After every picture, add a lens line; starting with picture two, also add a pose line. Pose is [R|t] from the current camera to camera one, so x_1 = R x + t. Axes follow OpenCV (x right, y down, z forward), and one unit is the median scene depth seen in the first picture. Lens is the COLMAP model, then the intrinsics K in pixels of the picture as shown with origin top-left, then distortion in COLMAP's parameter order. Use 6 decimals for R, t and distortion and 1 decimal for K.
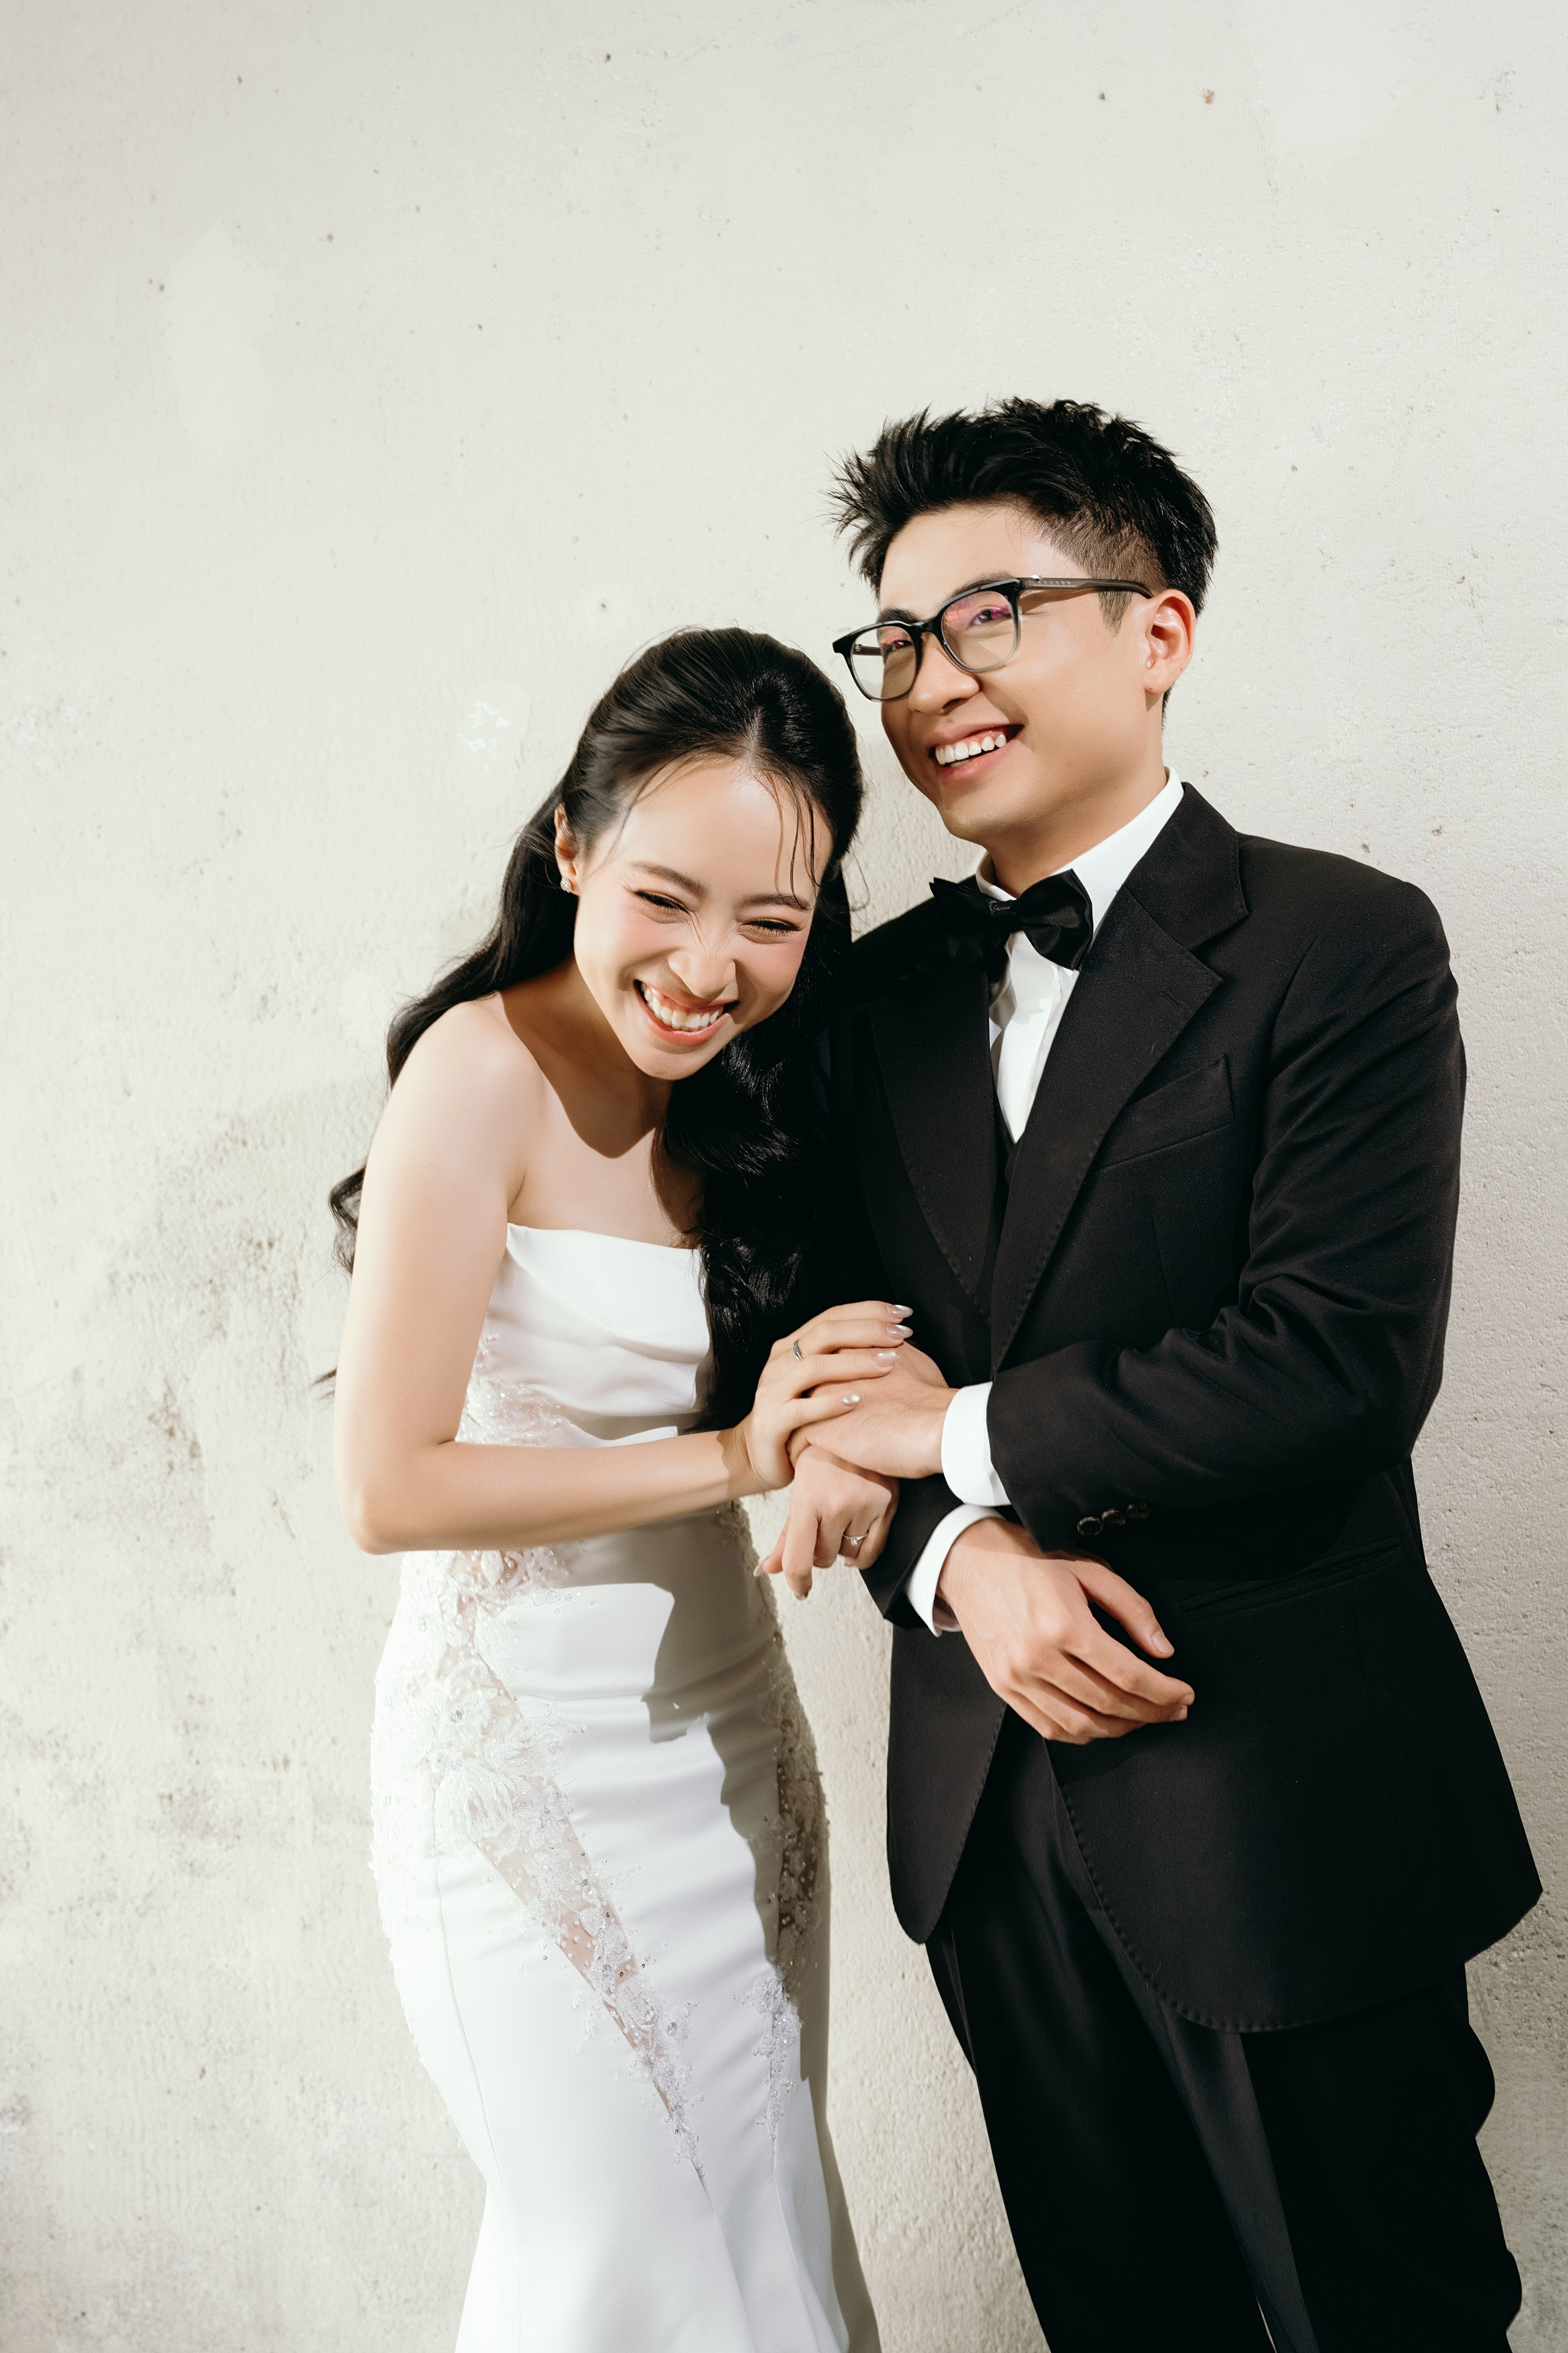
lens RADIAL K [[2411.2, 0, 783.8], [0, 2411.2, 1171.0], [0, 0, 1]] dist [0.000303, 0.000000]
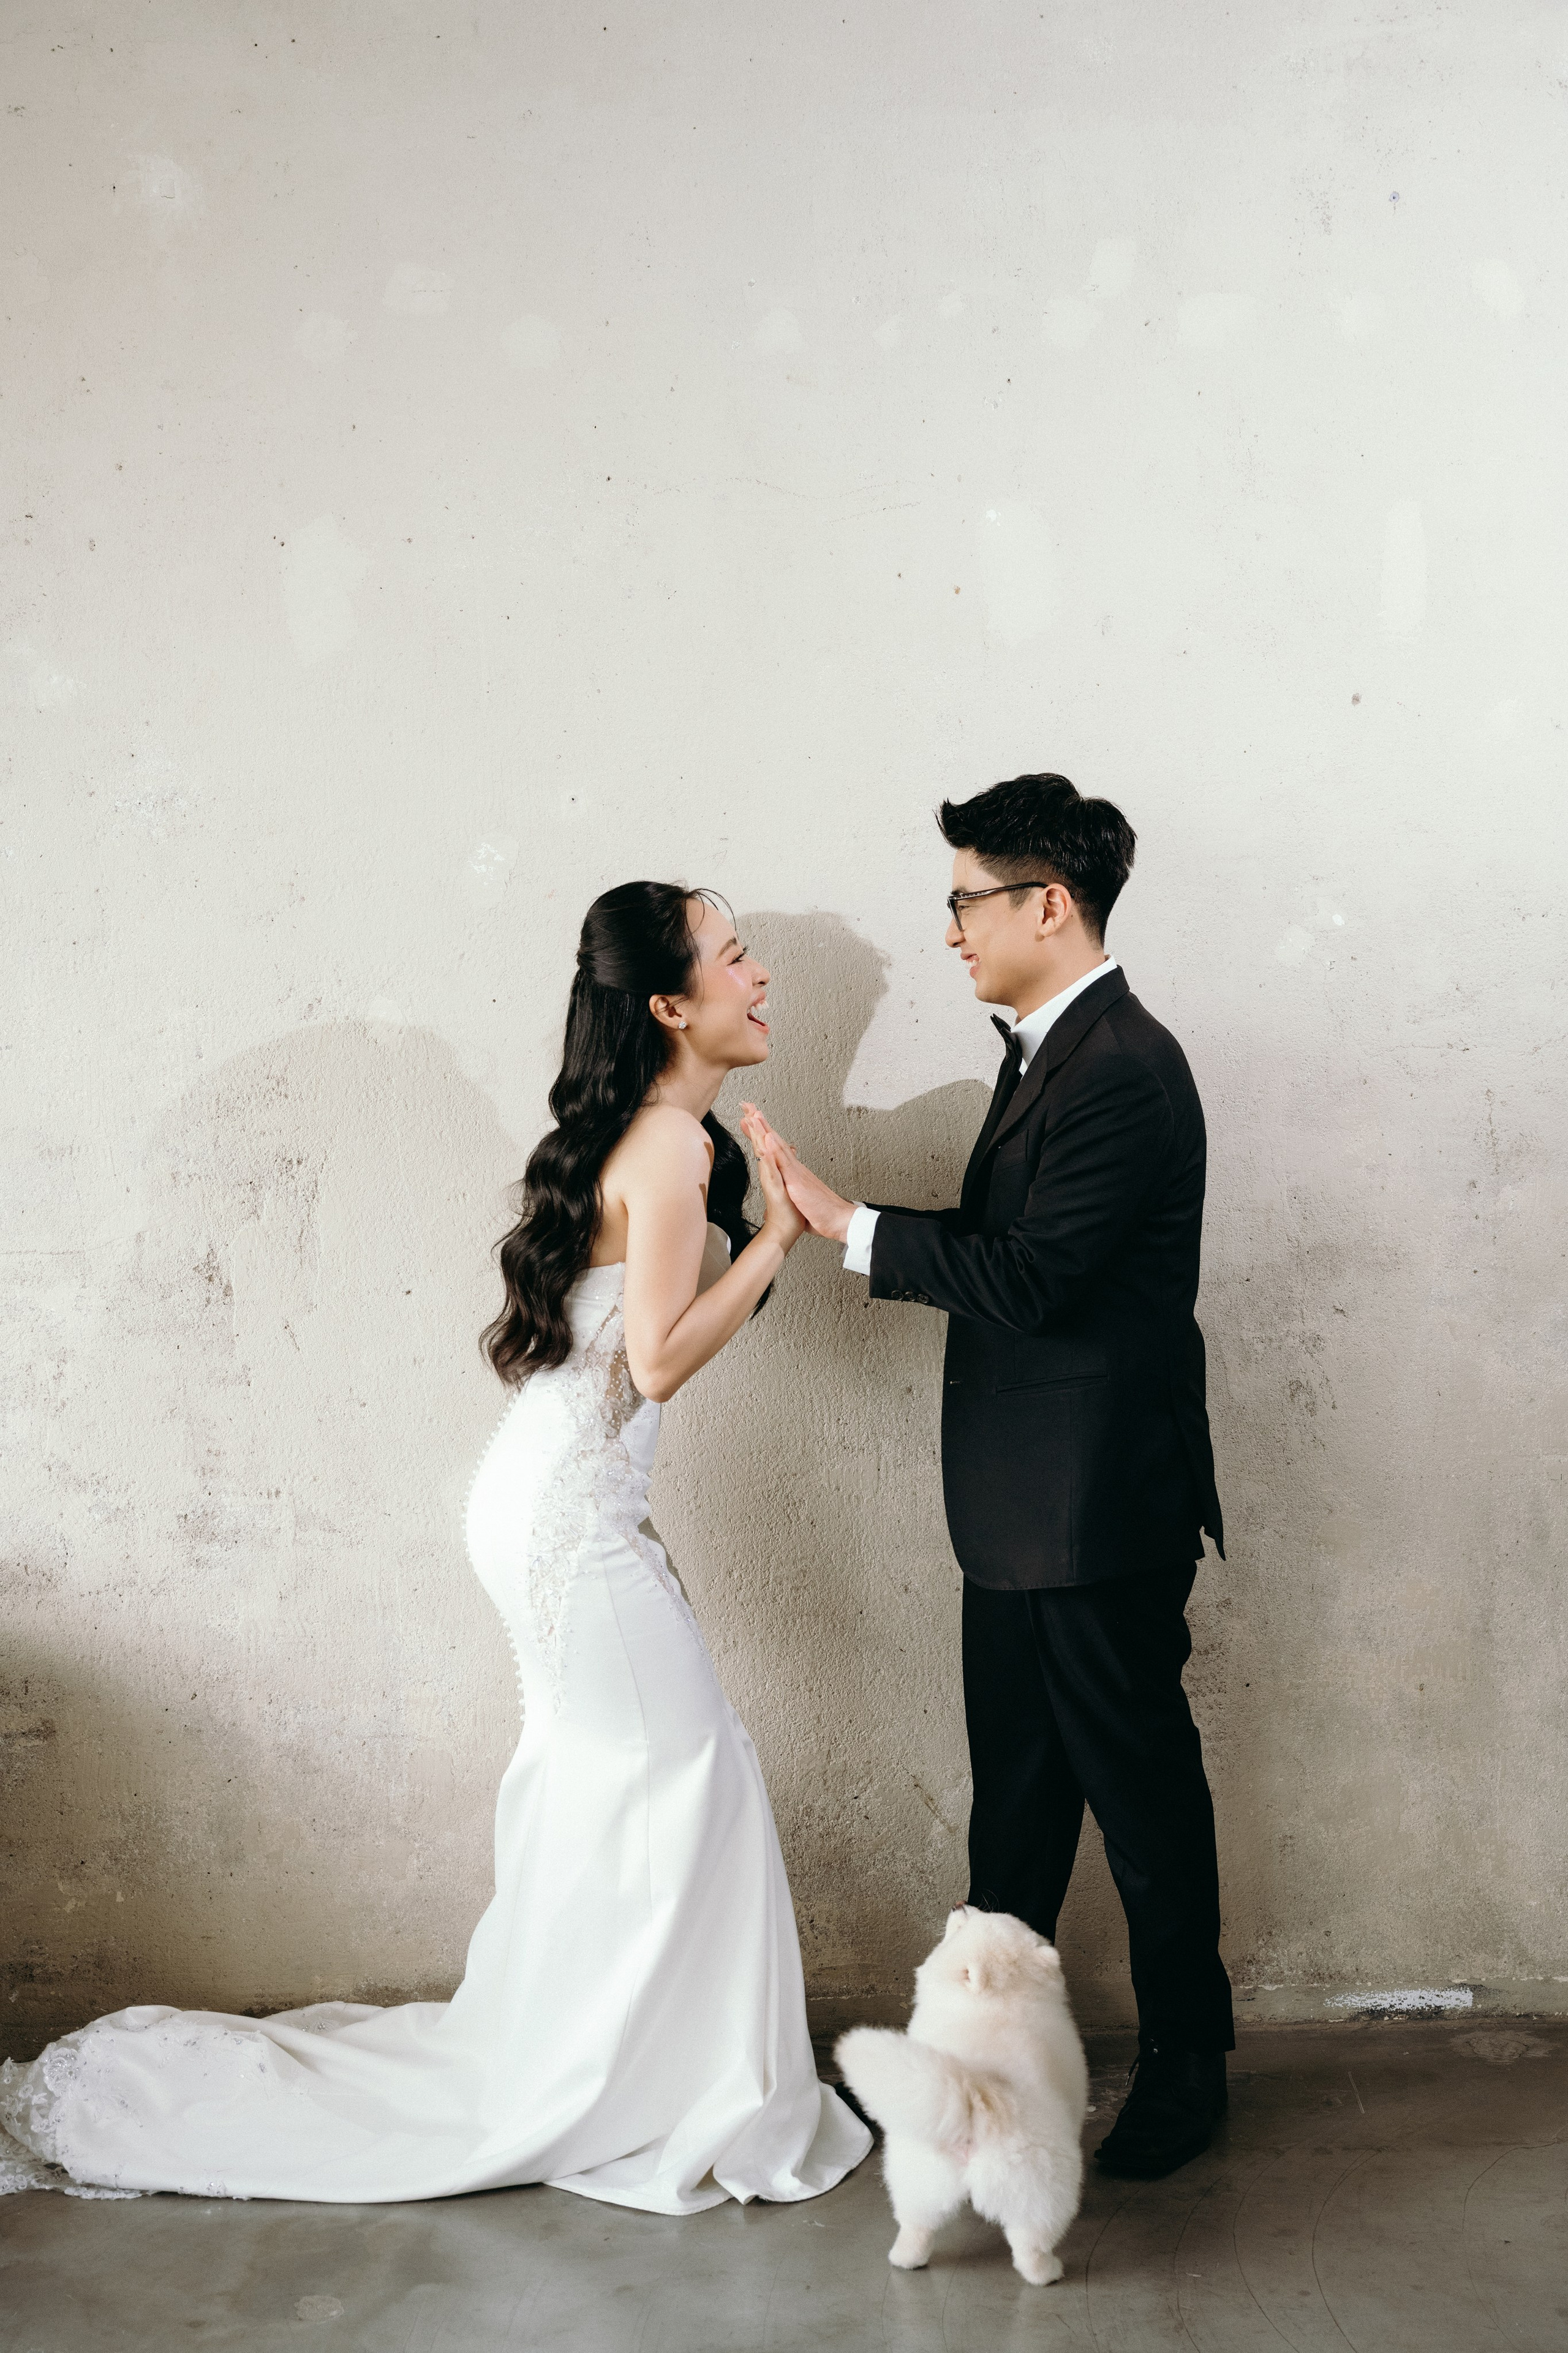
lens RADIAL K [[2911.3, 0, 795.9], [0, 2911.3, 1174.9], [0, 0, 1]] dist [-0.005964, 0.000000]
pose [[0.917091, 0.075528, 0.391459, -0.645354], [-0.081573, 0.996667, -0.001191, 0.014399], [-0.390244, -0.030840, 0.920195, -0.851587]]
